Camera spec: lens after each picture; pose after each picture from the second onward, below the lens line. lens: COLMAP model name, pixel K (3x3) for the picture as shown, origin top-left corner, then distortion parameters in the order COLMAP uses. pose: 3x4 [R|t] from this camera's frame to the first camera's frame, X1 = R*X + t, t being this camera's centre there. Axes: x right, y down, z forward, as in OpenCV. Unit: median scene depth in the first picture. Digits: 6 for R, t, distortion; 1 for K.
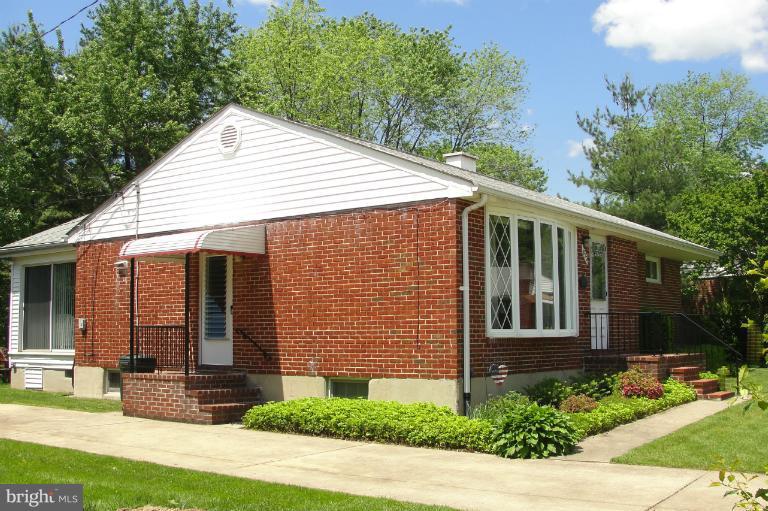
lens RADIAL K [[861.7, 0, 384.1], [0, 861.7, 258.0], [0, 0, 1]] dist [-0.160666, 0.000000]
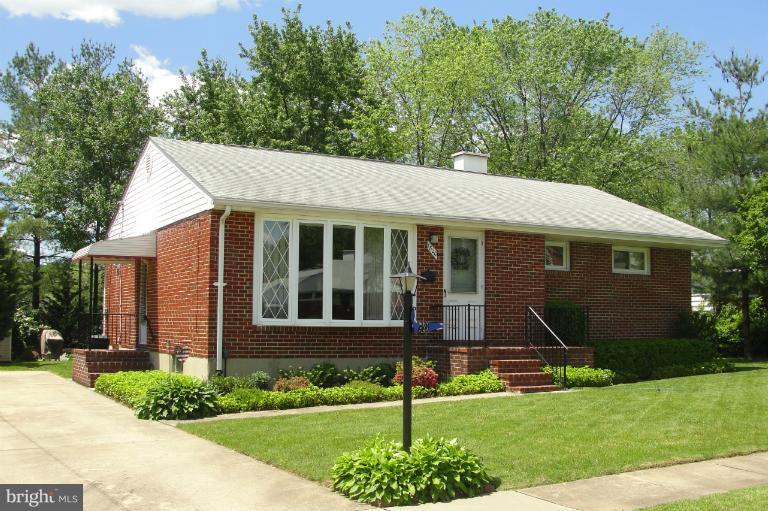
lens RADIAL K [[861.7, 0, 384.7], [0, 861.7, 254.8], [0, 0, 1]] dist [-0.160666, 0.000000]
pose [[0.903105, -0.020397, -0.428935, 0.722255], [0.023478, 0.999723, 0.001893, -0.002057], [0.428778, -0.011781, 0.903333, 0.011942]]
